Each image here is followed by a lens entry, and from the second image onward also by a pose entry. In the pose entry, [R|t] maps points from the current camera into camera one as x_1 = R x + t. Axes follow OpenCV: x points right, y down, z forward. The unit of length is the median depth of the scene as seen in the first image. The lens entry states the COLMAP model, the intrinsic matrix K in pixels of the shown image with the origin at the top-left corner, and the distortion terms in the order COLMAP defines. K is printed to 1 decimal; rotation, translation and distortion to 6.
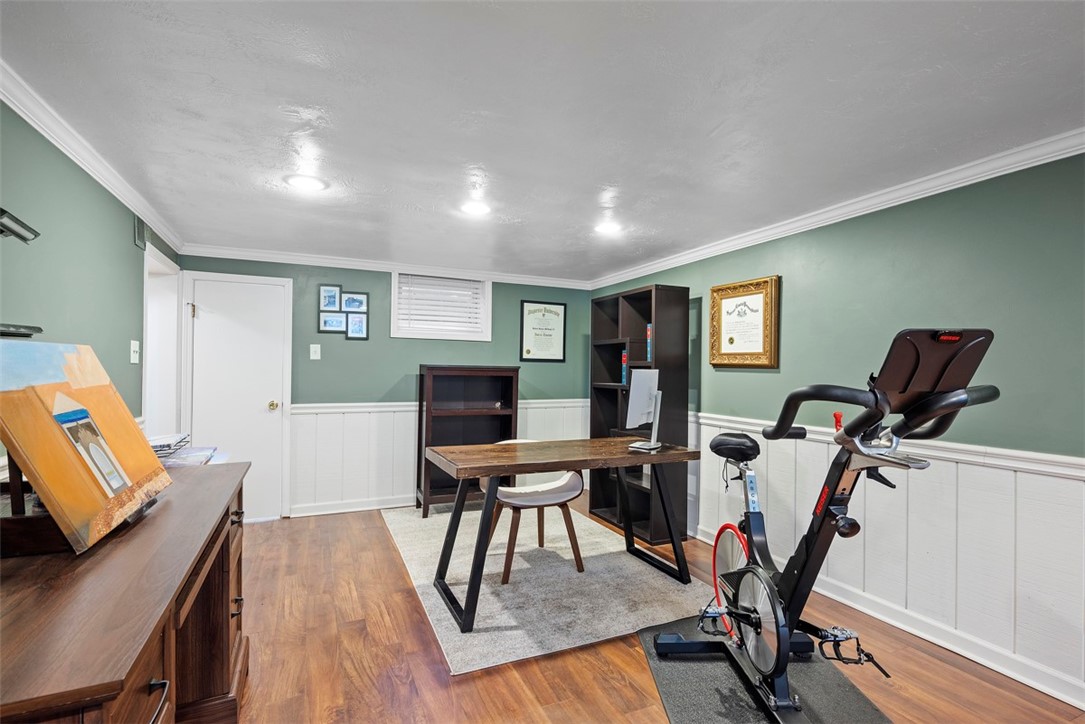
lens RADIAL K [[514.2, 0, 542.5], [0, 514.2, 362.0], [0, 0, 1]] dist [0.000600, -0.000042]
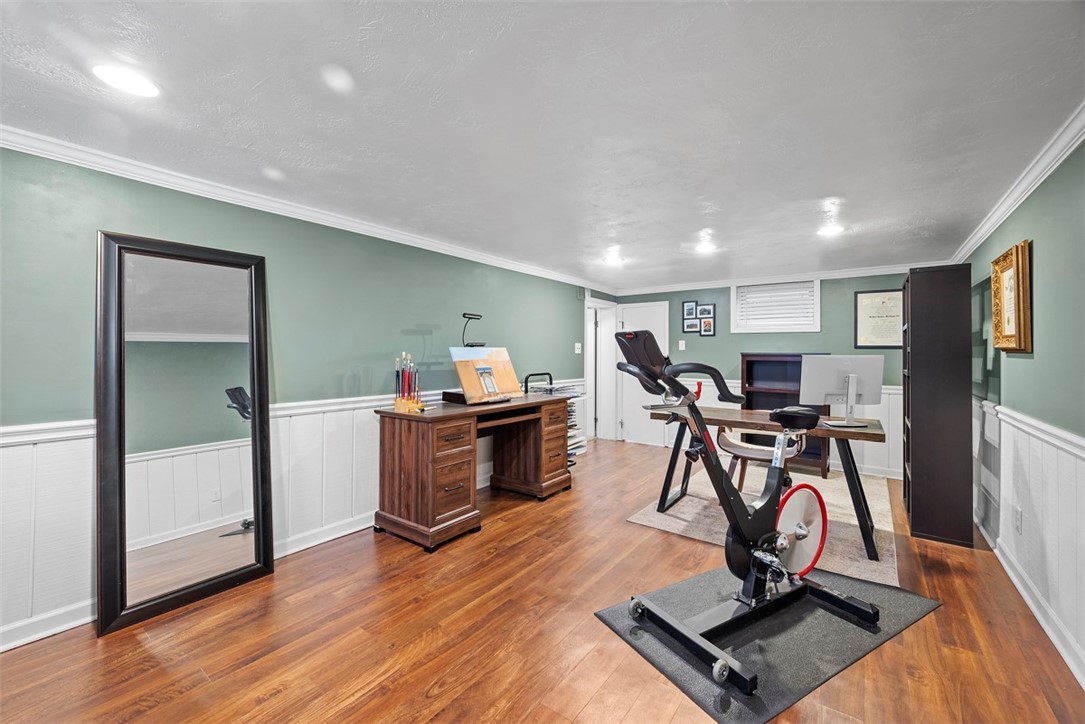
lens RADIAL K [[433.2, 0, 543.0], [0, 433.2, 349.6], [0, 0, 1]] dist [0.000219, 0.000006]
pose [[0.479270, -0.015702, -0.877527, 0.572541], [0.011332, 0.999867, -0.011702, 0.004604], [0.877594, -0.004336, 0.479384, -0.006668]]
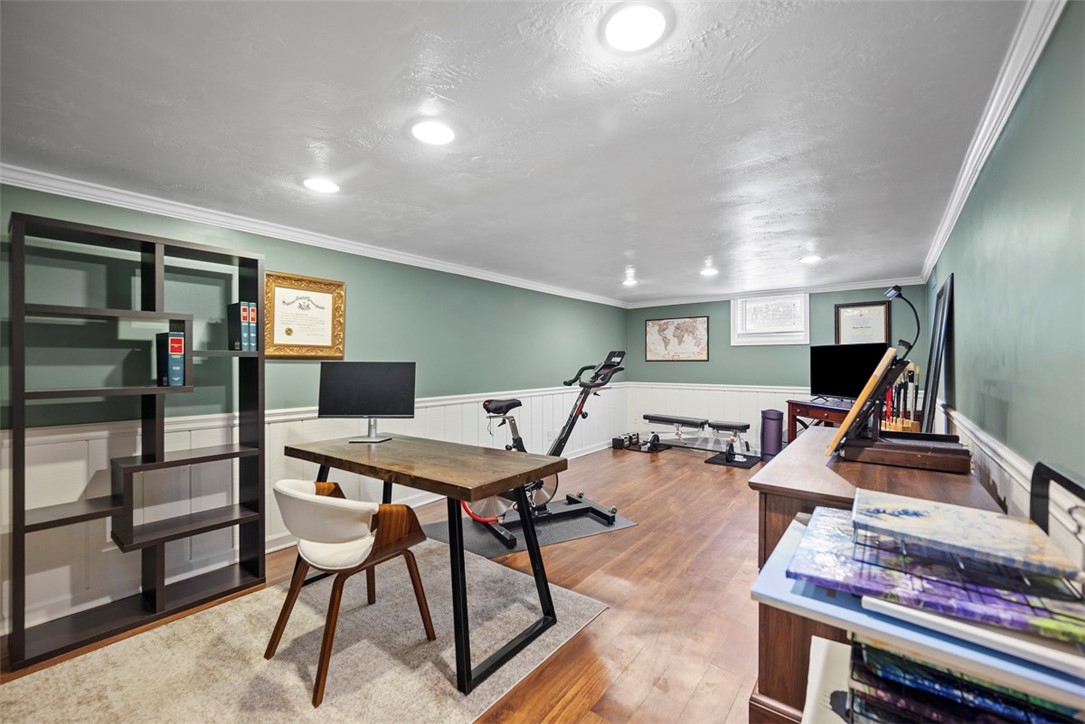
lens RADIAL K [[451.3, 0, 542.5], [0, 451.3, 362.0], [0, 0, 1]] dist [-0.000246, -0.000025]
pose [[-0.471954, -0.010321, 0.881563, -0.577256], [-0.016803, 0.999855, 0.002710, 0.005290], [-0.881463, -0.013534, -0.472059, 0.908496]]
